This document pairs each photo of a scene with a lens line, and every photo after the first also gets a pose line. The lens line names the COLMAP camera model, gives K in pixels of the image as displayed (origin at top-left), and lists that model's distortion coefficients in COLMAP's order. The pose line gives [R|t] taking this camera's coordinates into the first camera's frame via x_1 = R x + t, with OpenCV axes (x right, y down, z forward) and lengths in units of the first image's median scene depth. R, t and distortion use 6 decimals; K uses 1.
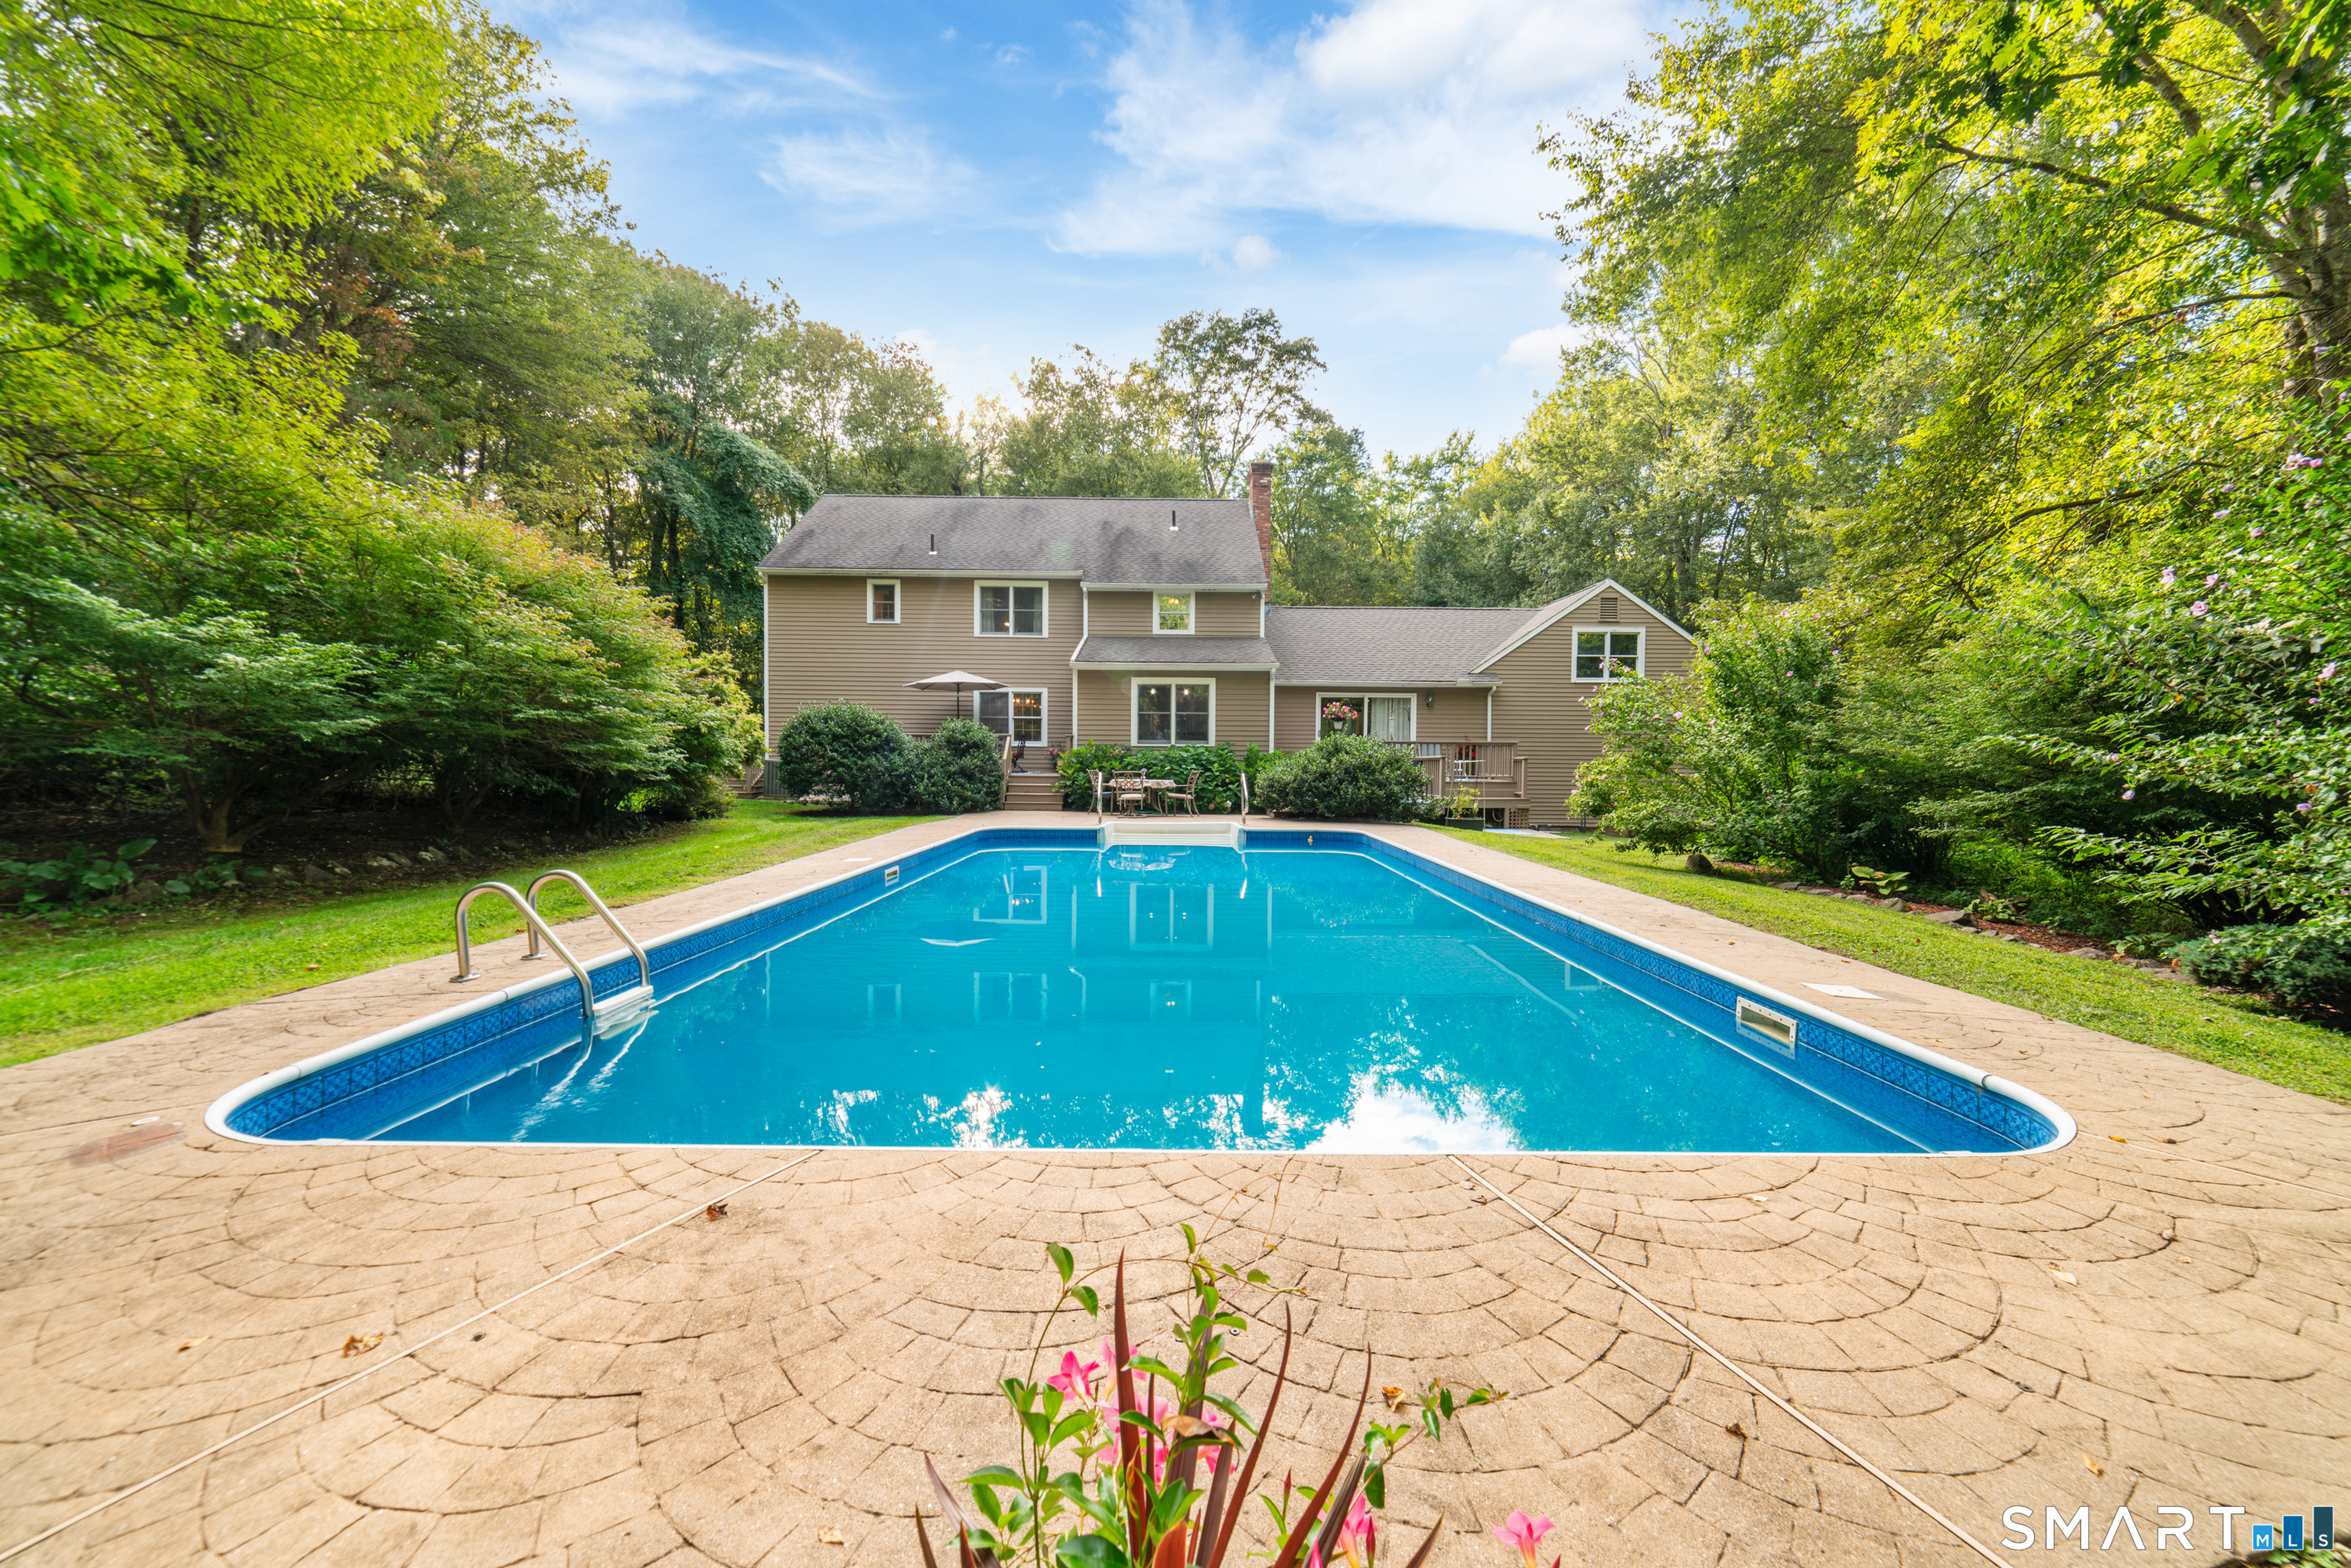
lens RADIAL K [[920.5, 0, 1180.0], [0, 920.5, 763.0], [0, 0, 1]] dist [0.002311, 0.000473]
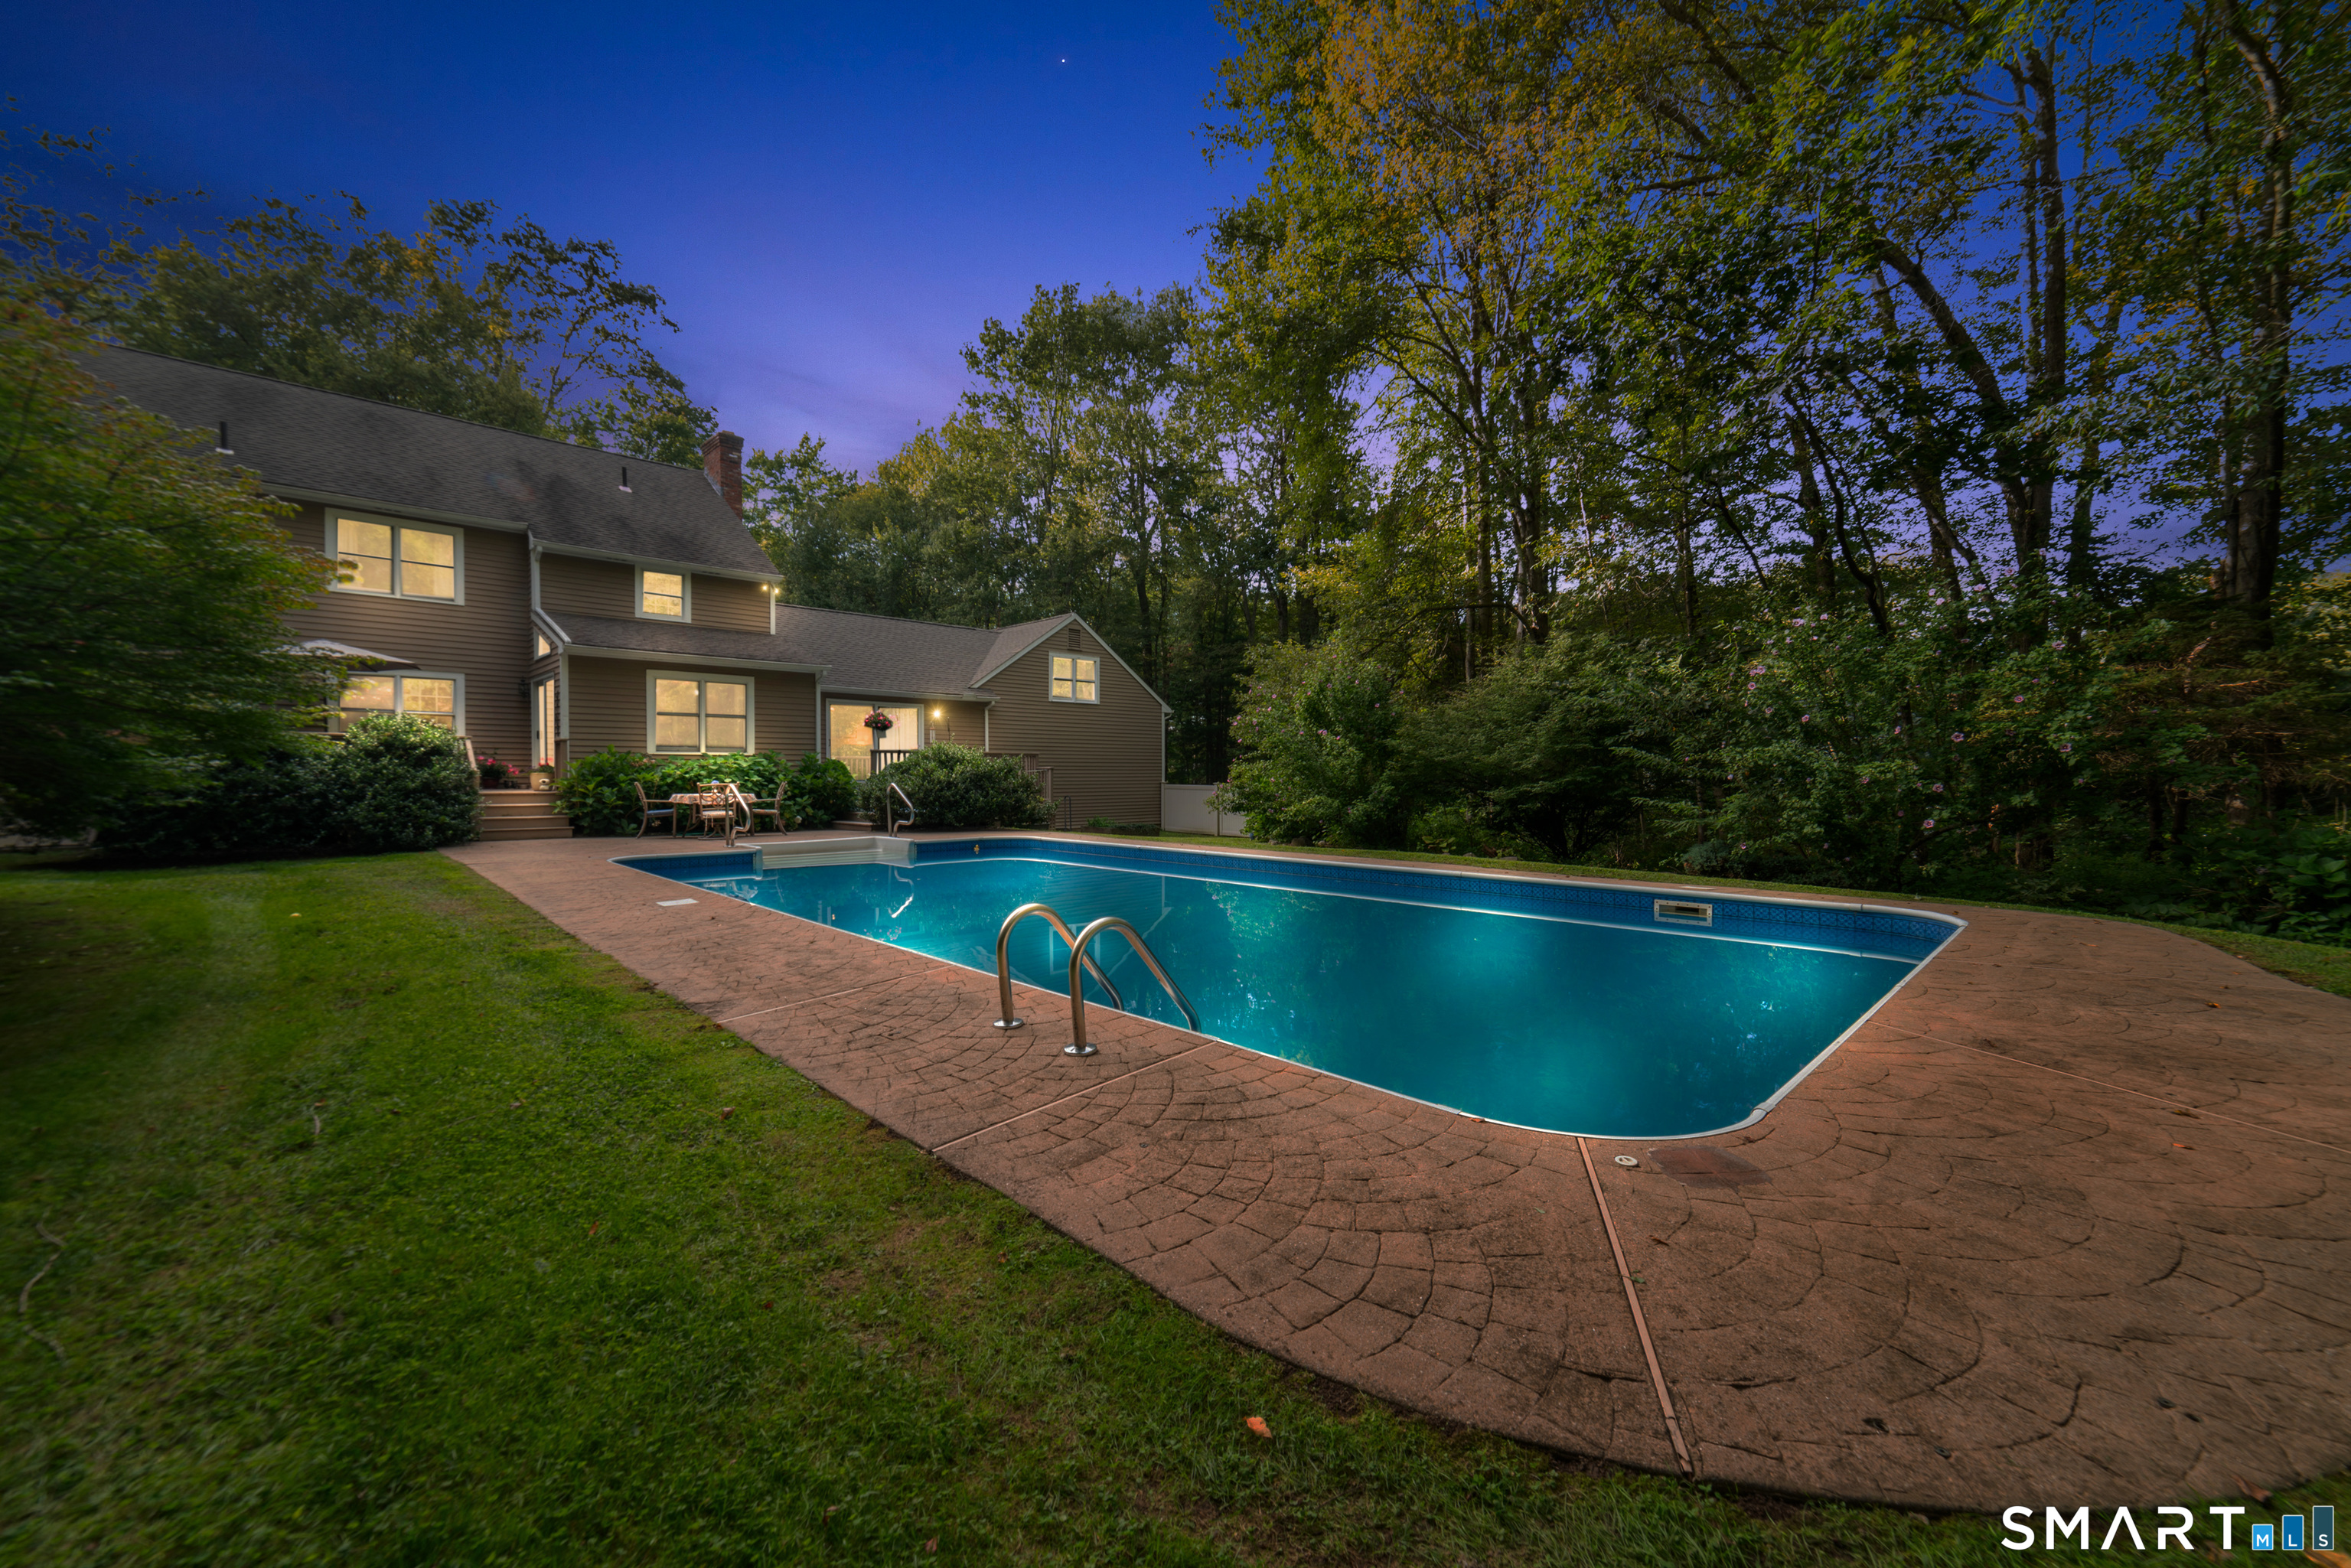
lens RADIAL K [[920.5, 0, 1180.0], [0, 920.5, 763.0], [0, 0, 1]] dist [0.002311, 0.000473]
pose [[0.714088, 0.000862, 0.700055, -0.257633], [0.009400, 0.999897, -0.010820, 0.002355], [-0.699993, 0.014307, 0.714007, 0.085106]]
